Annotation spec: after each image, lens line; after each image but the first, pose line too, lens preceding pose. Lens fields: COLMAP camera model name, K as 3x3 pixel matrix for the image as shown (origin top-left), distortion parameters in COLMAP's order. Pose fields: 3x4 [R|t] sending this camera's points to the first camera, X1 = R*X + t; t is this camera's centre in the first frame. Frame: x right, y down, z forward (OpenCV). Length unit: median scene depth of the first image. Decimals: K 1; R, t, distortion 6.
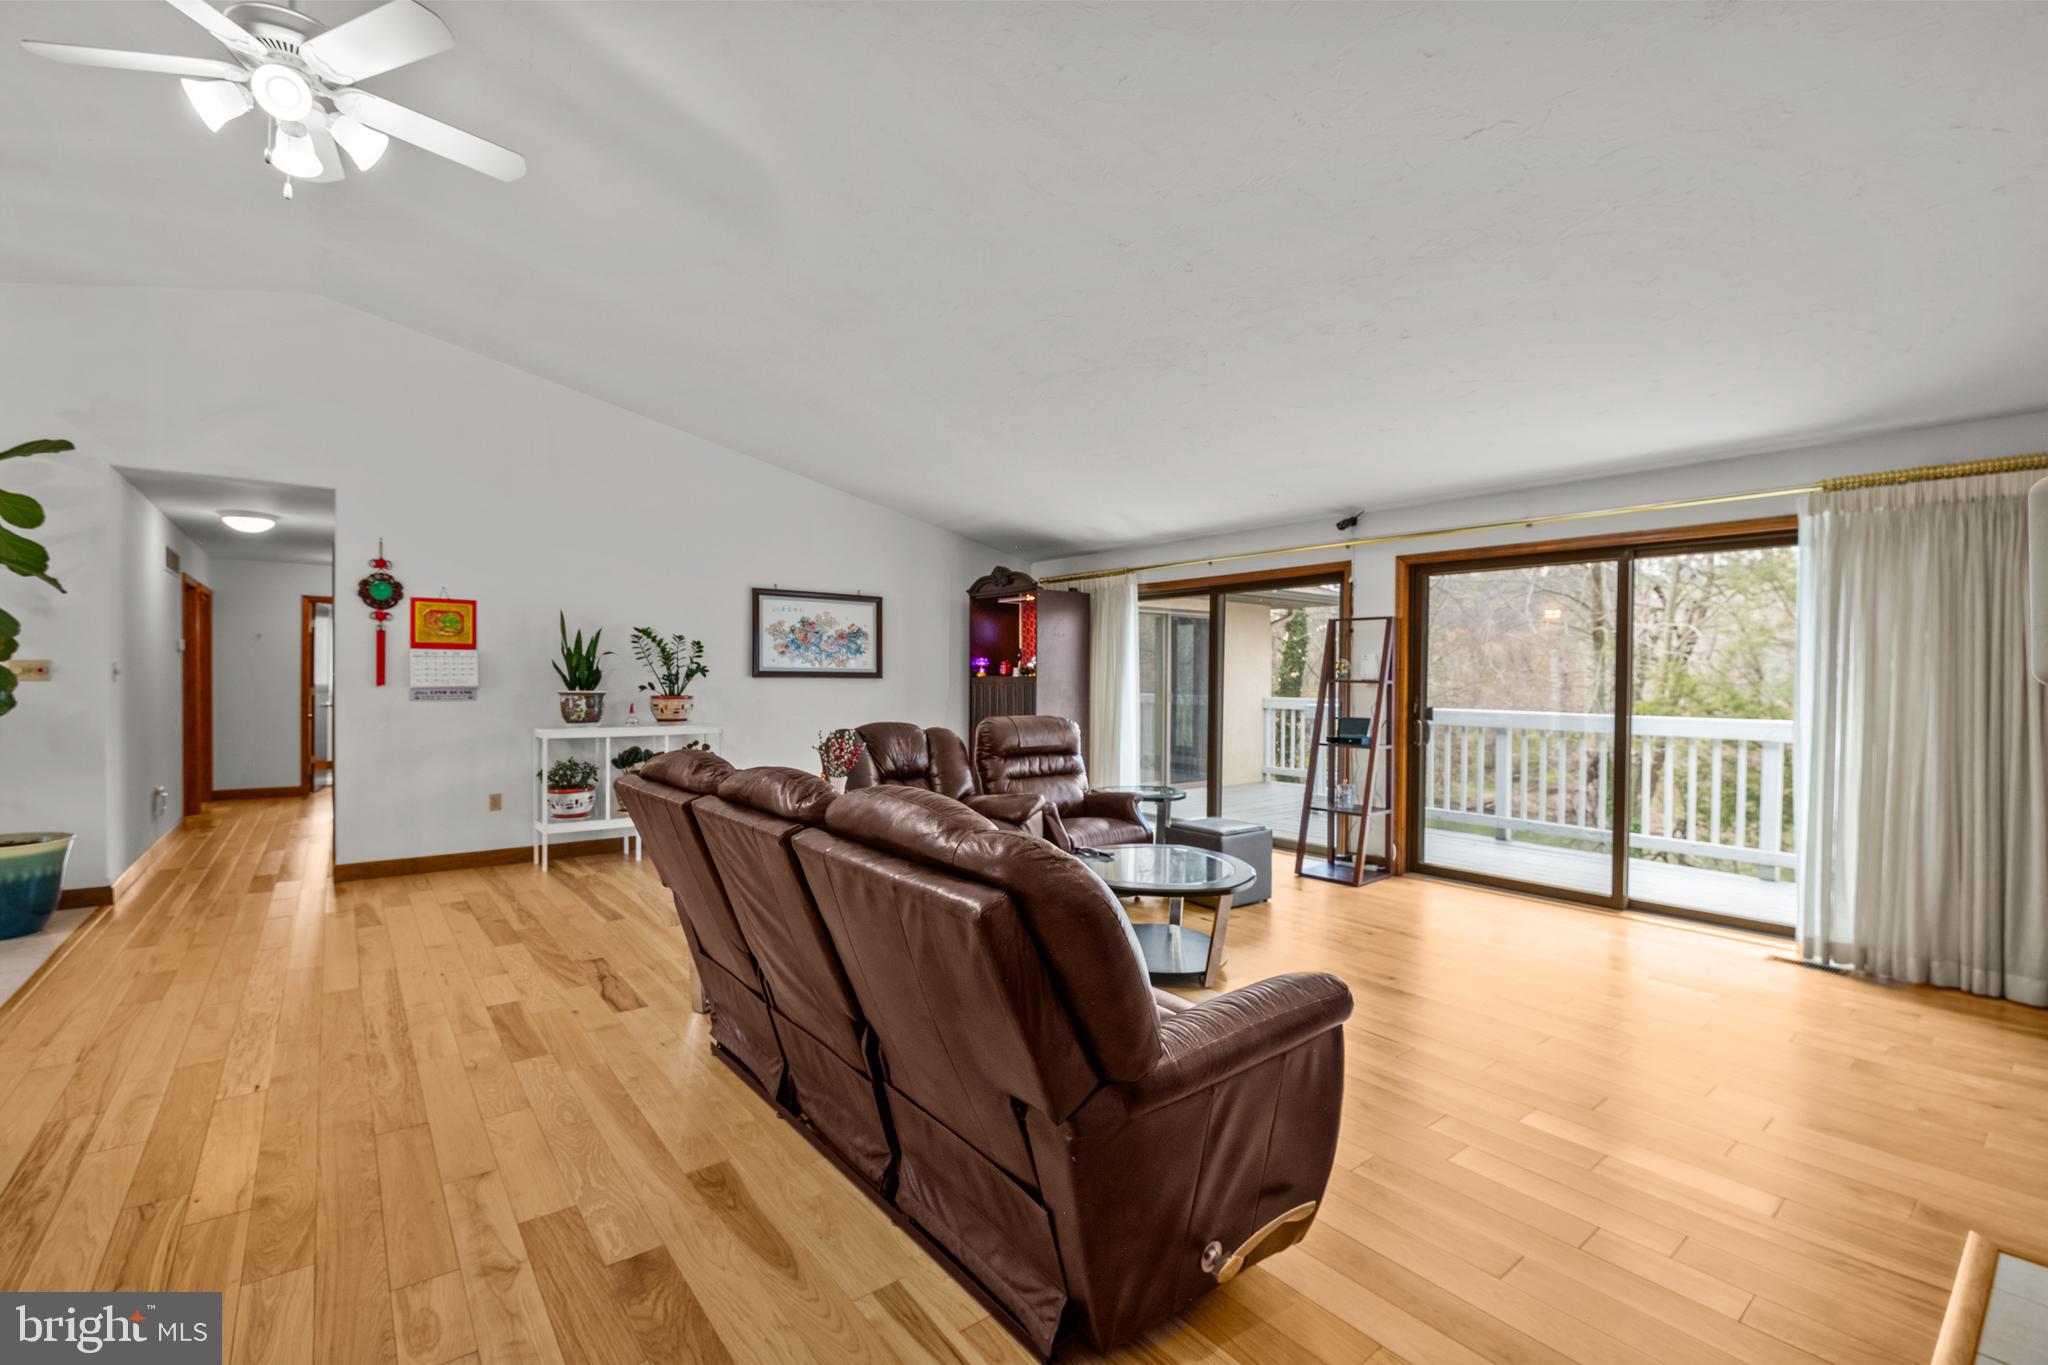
lens RADIAL K [[898.1, 0, 1024.0], [0, 898.1, 679.3], [0, 0, 1]] dist [0.000683, -0.000423]
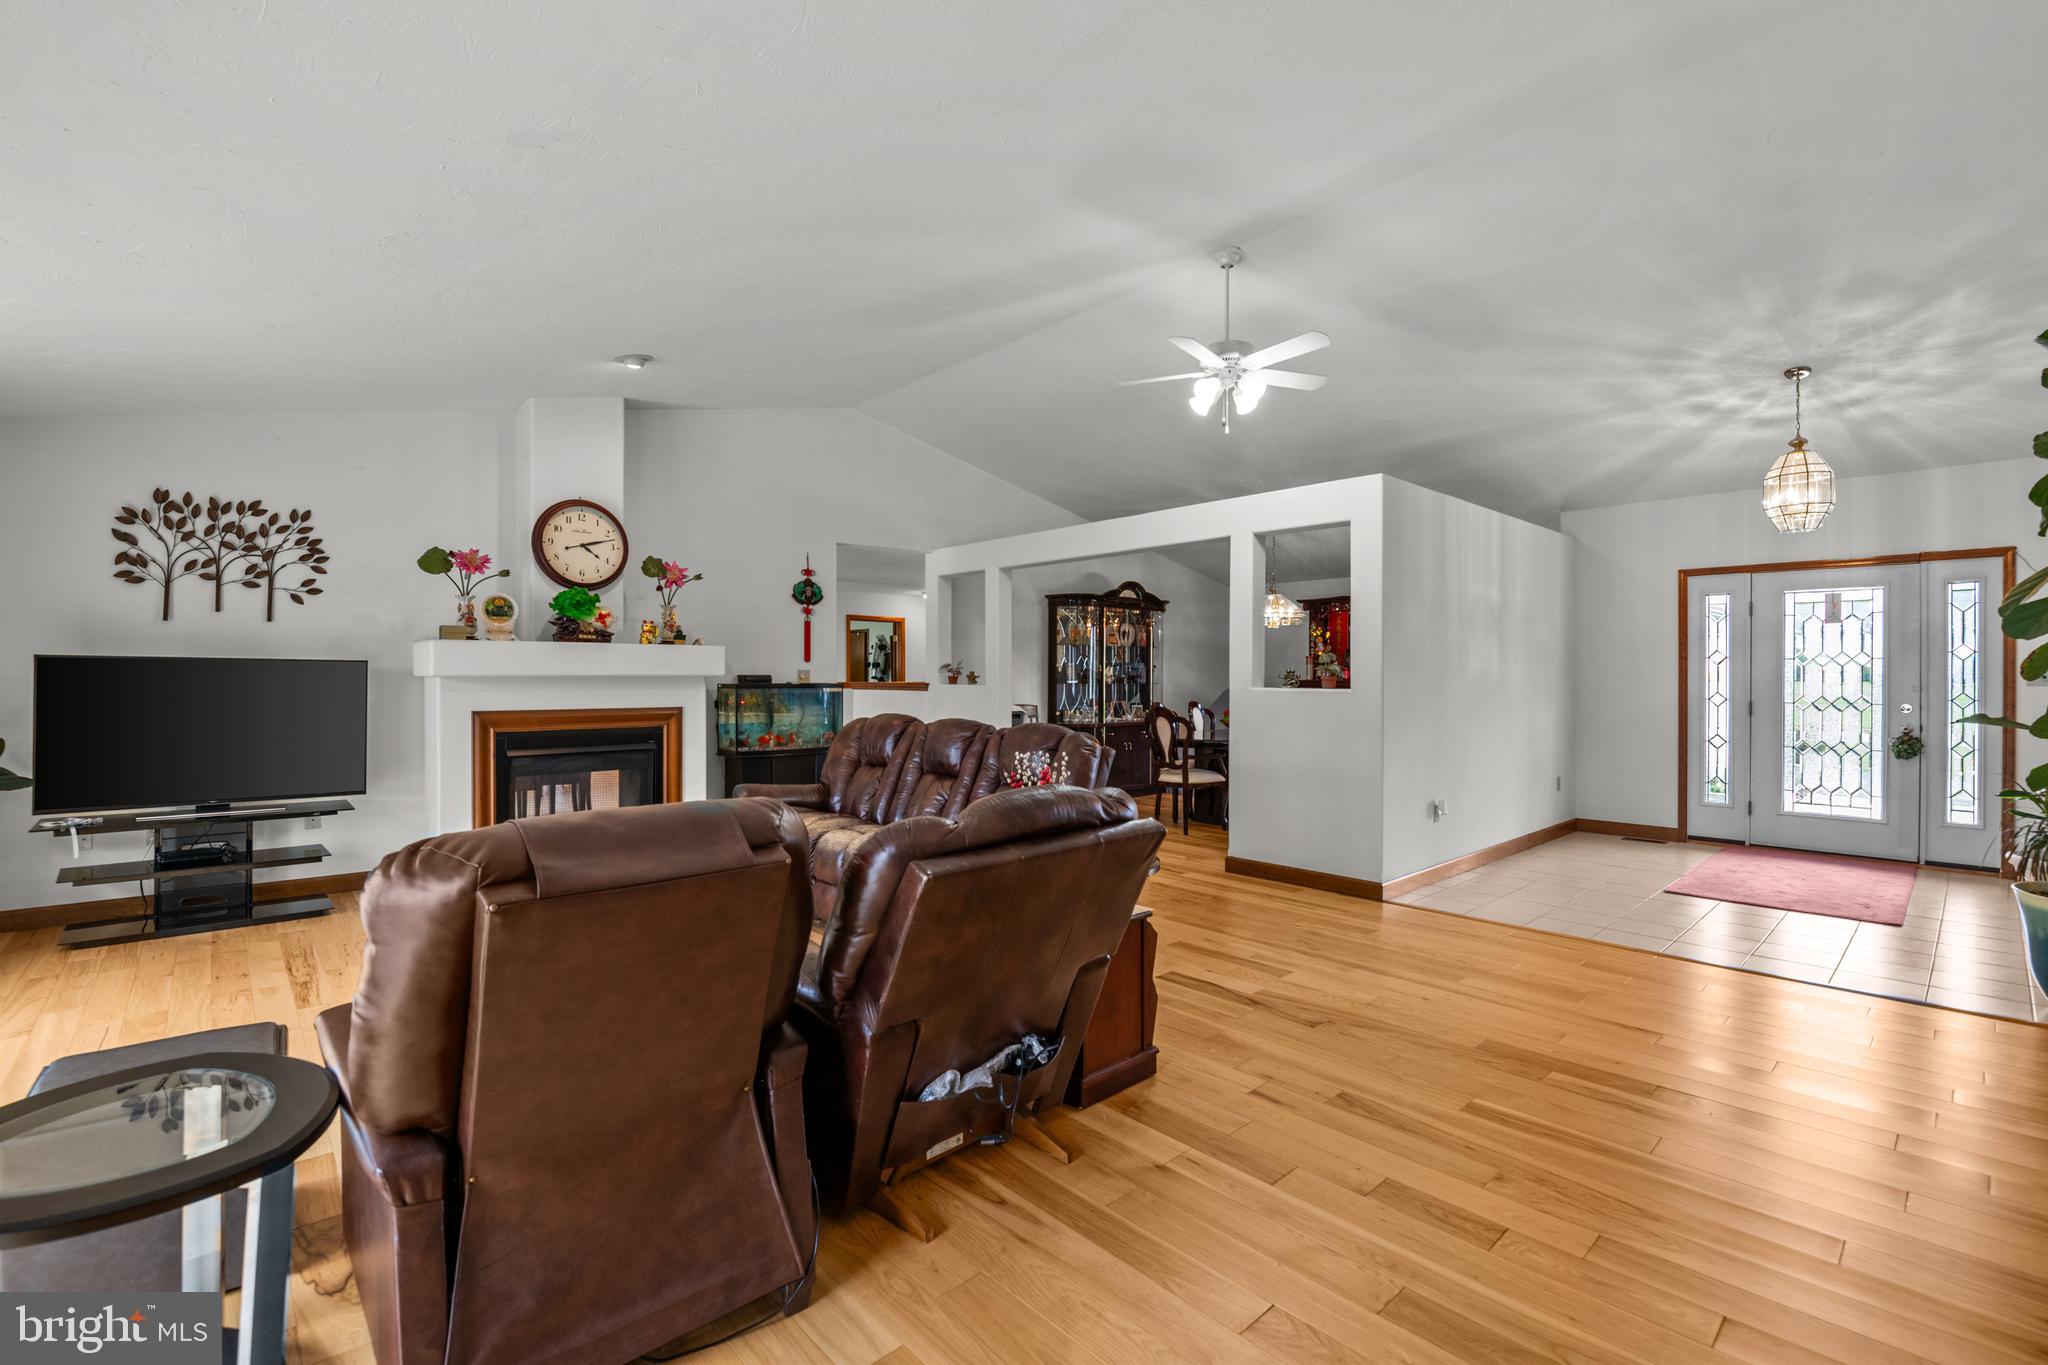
lens RADIAL K [[898.1, 0, 1016.3], [0, 898.1, 678.9], [0, 0, 1]] dist [0.000683, -0.000423]
pose [[-0.997277, -0.004972, -0.073579, -0.147643], [-0.005788, 0.999924, 0.010874, -0.016285], [0.073519, 0.011271, -0.997230, 1.933689]]
